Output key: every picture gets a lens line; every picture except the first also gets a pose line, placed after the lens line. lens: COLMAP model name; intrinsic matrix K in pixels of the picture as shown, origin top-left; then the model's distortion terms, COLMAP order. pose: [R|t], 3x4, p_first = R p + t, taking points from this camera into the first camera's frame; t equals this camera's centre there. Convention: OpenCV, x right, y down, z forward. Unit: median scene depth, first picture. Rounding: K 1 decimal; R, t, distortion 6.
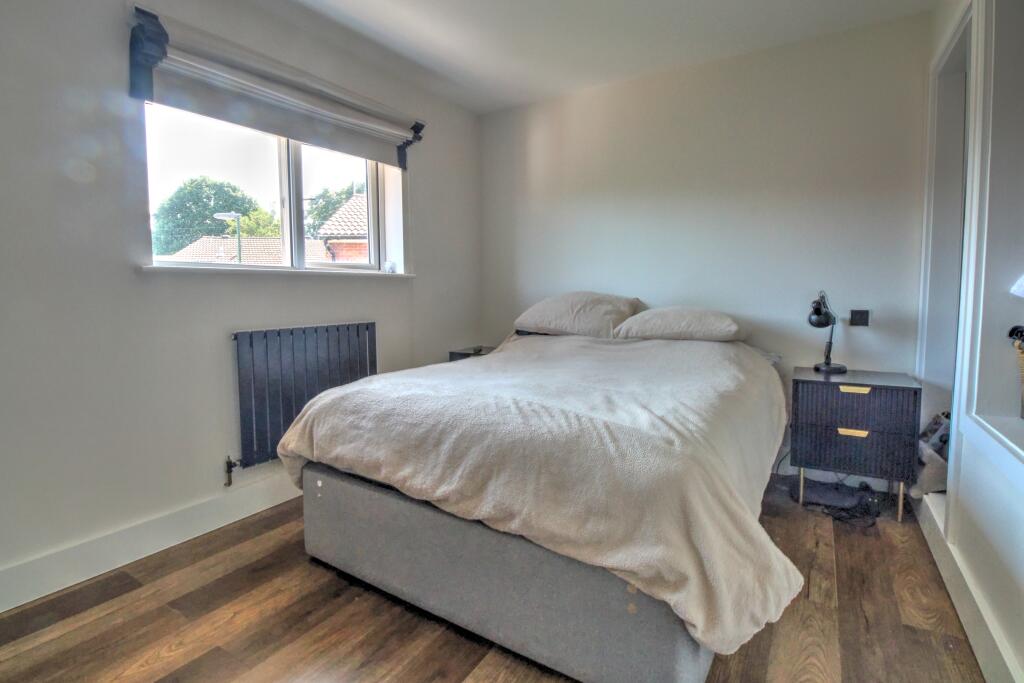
lens RADIAL K [[480.6, 0, 514.8], [0, 480.6, 324.2], [0, 0, 1]] dist [0.003738, -0.013989]
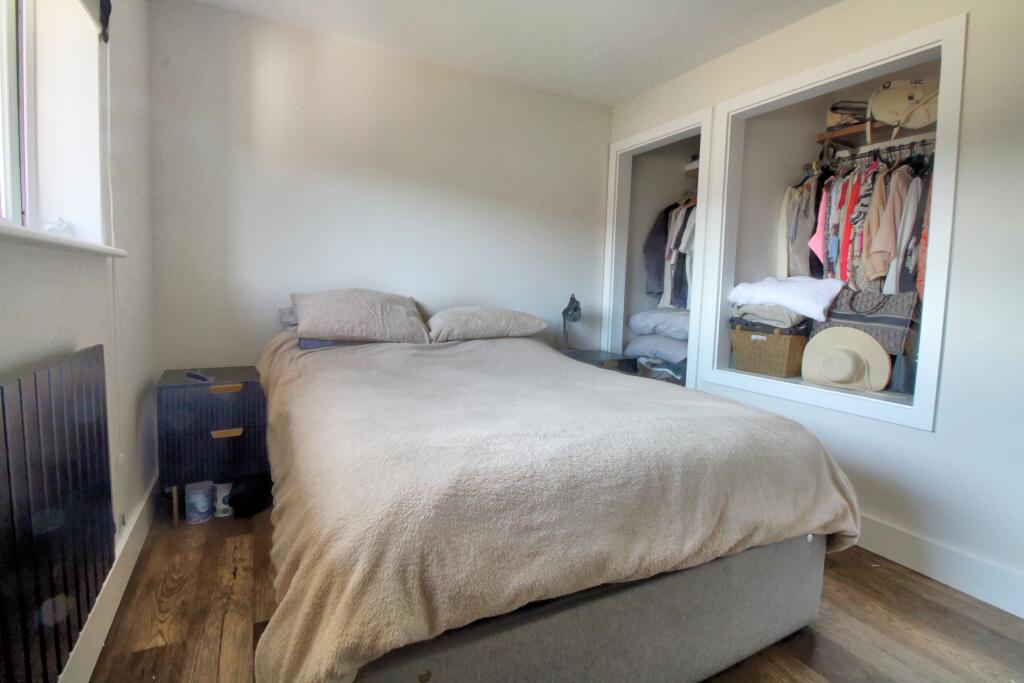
lens RADIAL K [[480.6, 0, 514.8], [0, 480.6, 324.2], [0, 0, 1]] dist [0.003738, -0.013989]
pose [[0.483654, -0.048538, 0.873913, -0.846344], [0.027178, 0.998813, 0.040433, -0.062903], [-0.874837, 0.004196, 0.484398, 0.728755]]
